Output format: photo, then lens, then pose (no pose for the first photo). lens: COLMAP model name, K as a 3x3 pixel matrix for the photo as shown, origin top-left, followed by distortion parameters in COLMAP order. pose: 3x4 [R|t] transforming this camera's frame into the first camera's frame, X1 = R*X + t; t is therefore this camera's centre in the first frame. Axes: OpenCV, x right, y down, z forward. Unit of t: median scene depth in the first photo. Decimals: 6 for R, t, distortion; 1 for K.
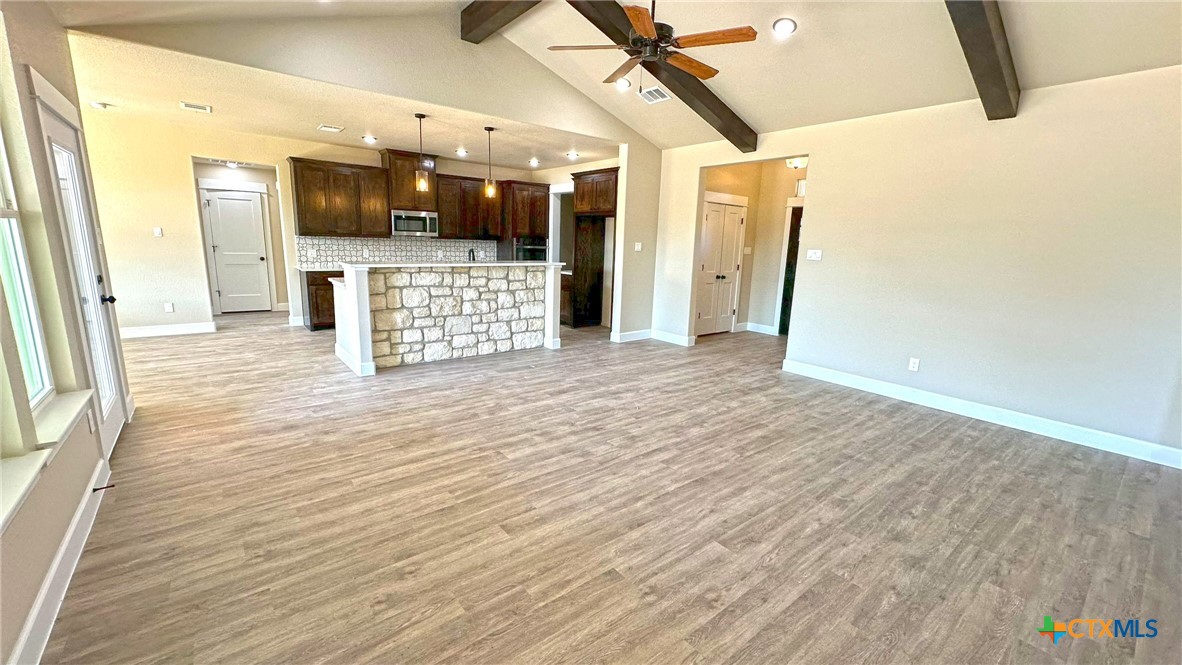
lens RADIAL K [[472.6, 0, 589.2], [0, 472.6, 330.5], [0, 0, 1]] dist [-0.003679, 0.001160]
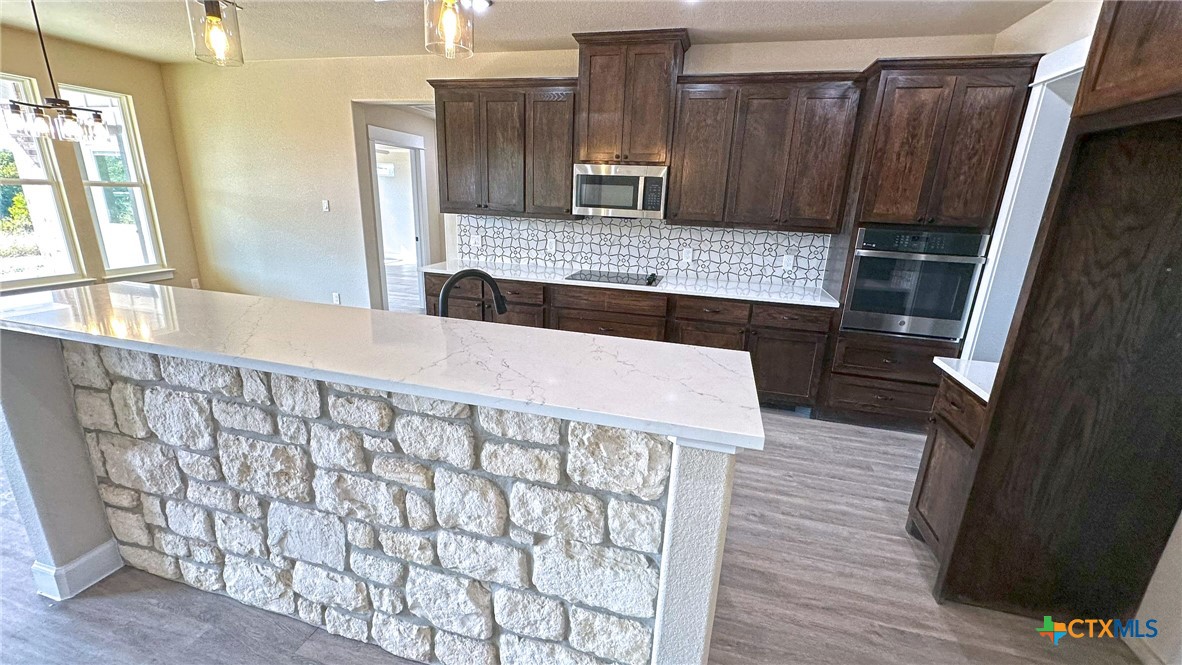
lens RADIAL K [[472.6, 0, 591.7], [0, 472.6, 332.2], [0, 0, 1]] dist [-0.003679, 0.001160]
pose [[0.594964, 0.214108, -0.774710, 0.027502], [-0.172893, 0.975395, 0.136793, -0.204193], [0.784937, 0.052555, 0.617343, 0.953159]]
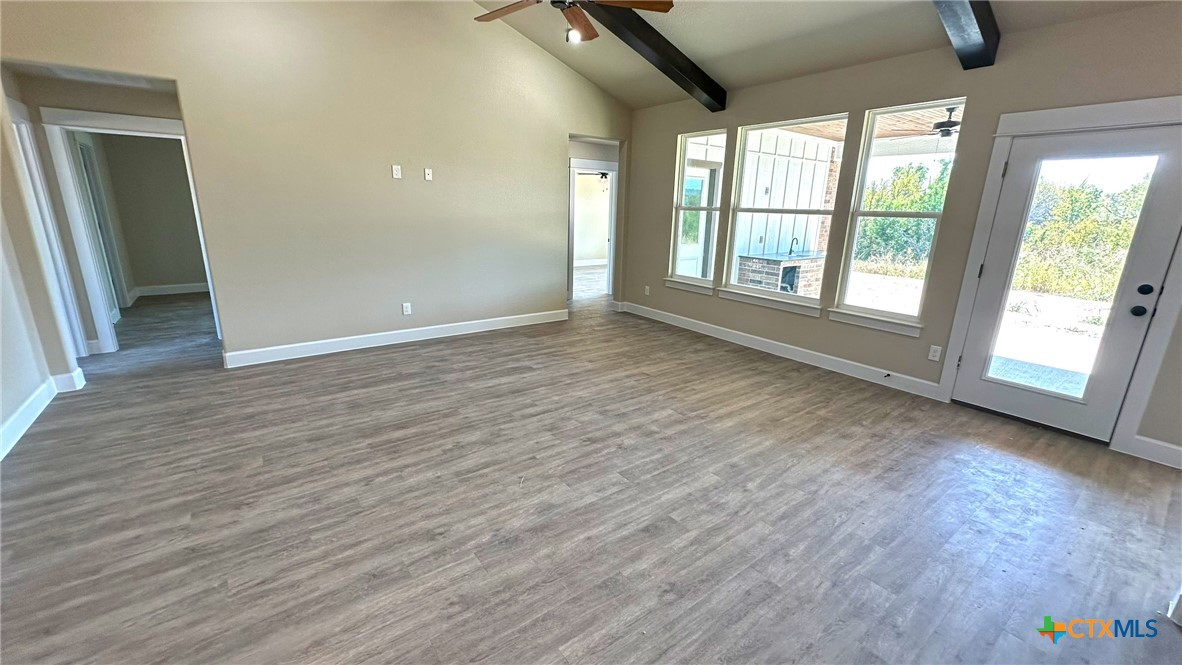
lens RADIAL K [[472.6, 0, 589.2], [0, 472.6, 331.6], [0, 0, 1]] dist [-0.003679, 0.001160]
pose [[-0.997895, -0.062831, 0.016055, 0.011111], [-0.049411, 0.896990, 0.439281, -0.221310], [-0.042002, 0.437563, -0.898206, 1.100702]]
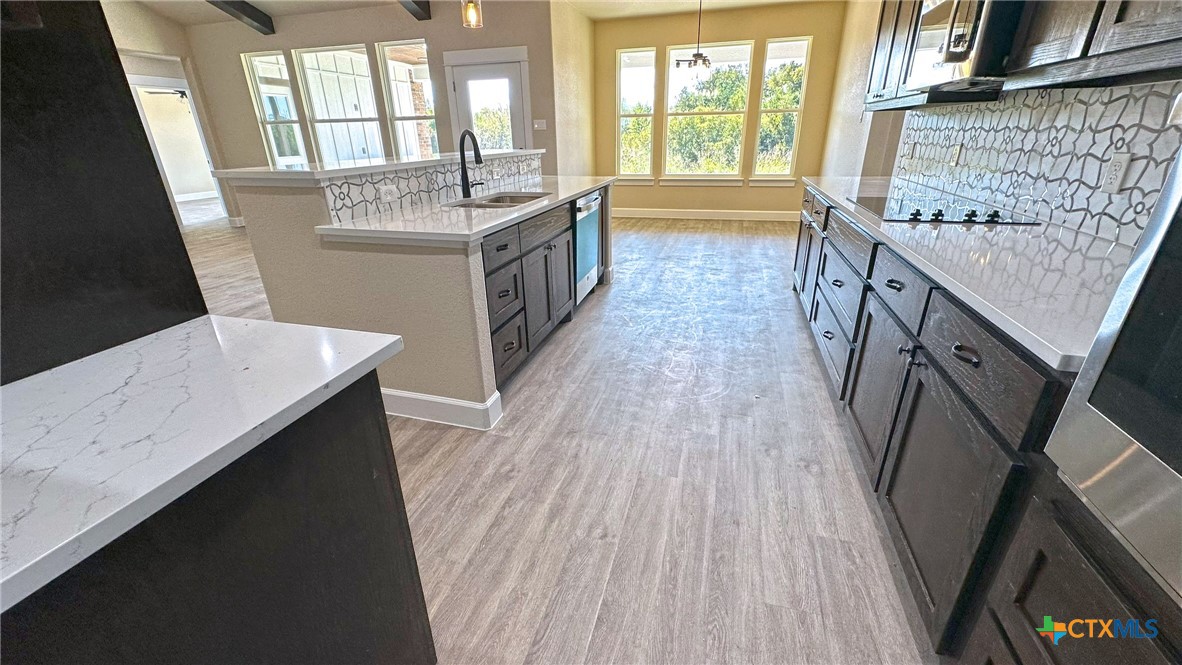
lens RADIAL K [[472.6, 0, 591.3], [0, 472.6, 330.7], [0, 0, 1]] dist [-0.003679, 0.001160]
pose [[-0.812501, 0.207990, -0.544594, -0.068773], [-0.120177, 0.854362, 0.505592, -0.270908], [0.570438, 0.476241, -0.669174, 1.567680]]
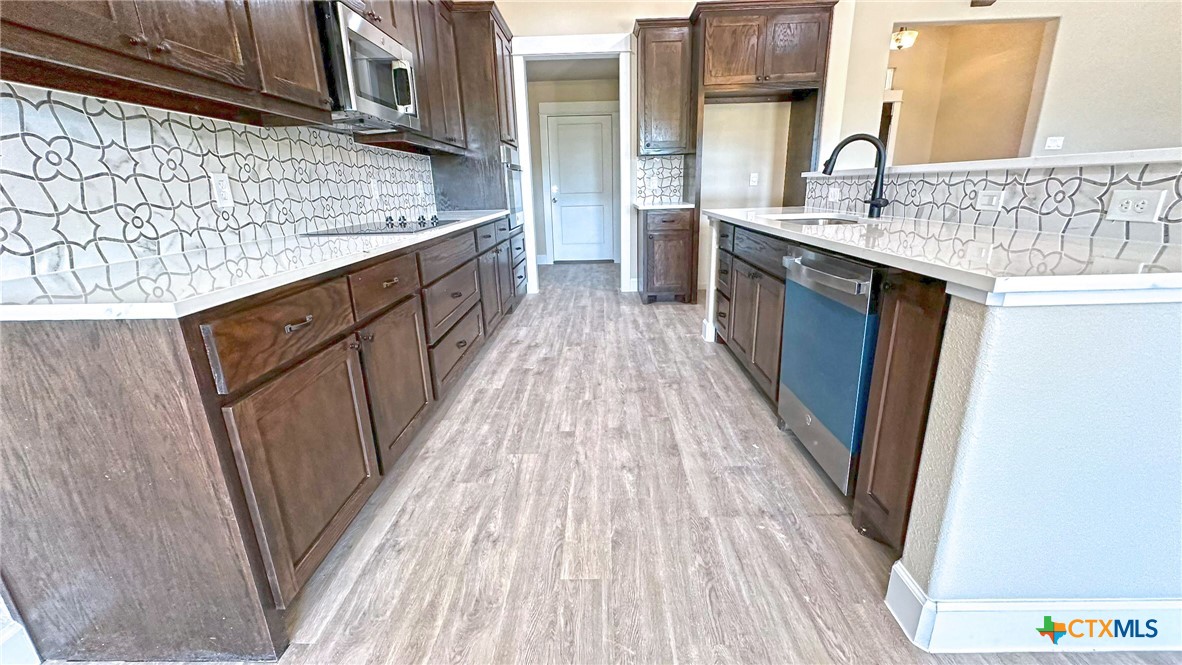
lens RADIAL K [[472.6, 0, 591.2], [0, 472.6, 333.3], [0, 0, 1]] dist [-0.003679, 0.001160]
pose [[0.634178, -0.276734, 0.721967, -0.747645], [0.195161, 0.960812, 0.196855, -0.148625], [-0.748152, 0.016058, 0.663333, 0.987189]]
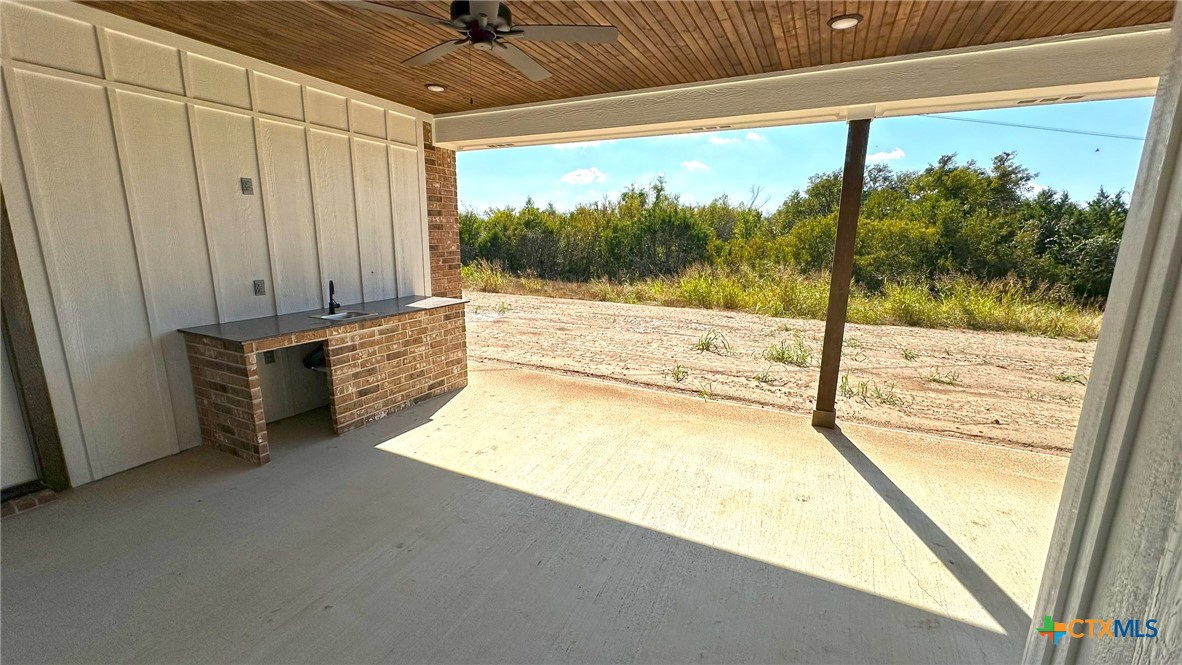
lens RADIAL K [[472.6, 0, 590.0], [0, 472.6, 331.8], [0, 0, 1]] dist [-0.003679, 0.001160]
pose [[-0.905332, 0.042759, -0.422546, -0.585946], [-0.122696, 0.926163, 0.356605, -0.117062], [0.406595, 0.374691, -0.833239, 0.488674]]
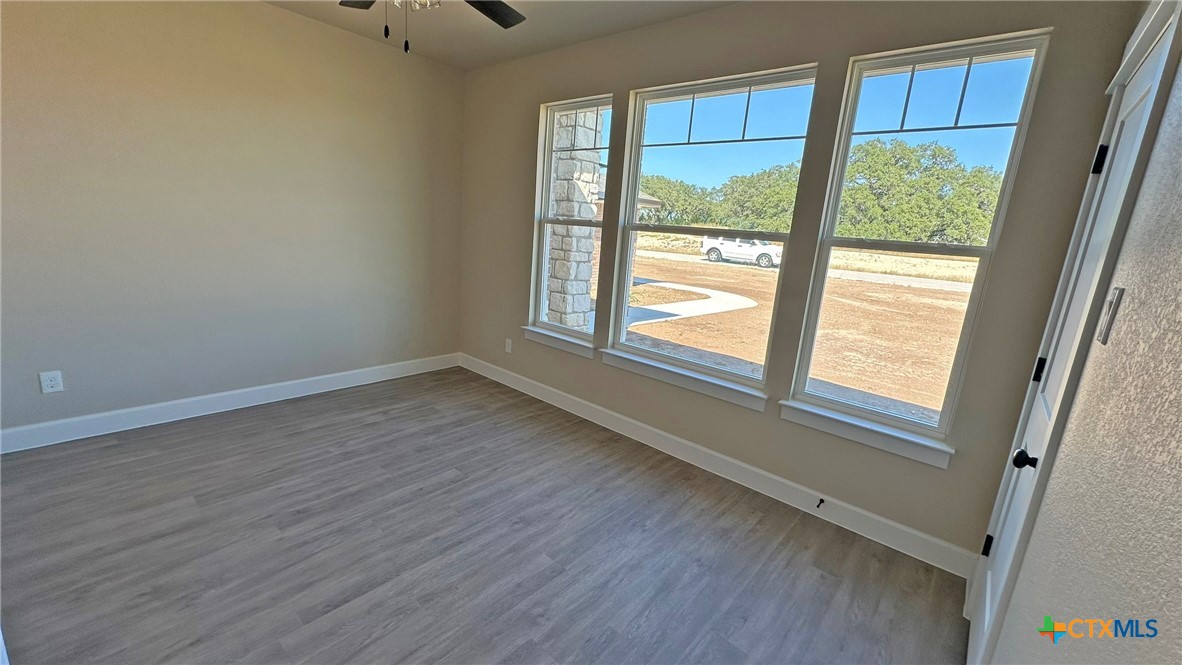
lens RADIAL K [[472.6, 0, 592.2], [0, 472.6, 329.6], [0, 0, 1]] dist [-0.003679, 0.001160]
pose [[-0.978674, -0.057374, -0.197245, -0.099166], [-0.132557, 0.909919, 0.393034, -0.148844], [0.156927, 0.410798, -0.898120, 0.708484]]
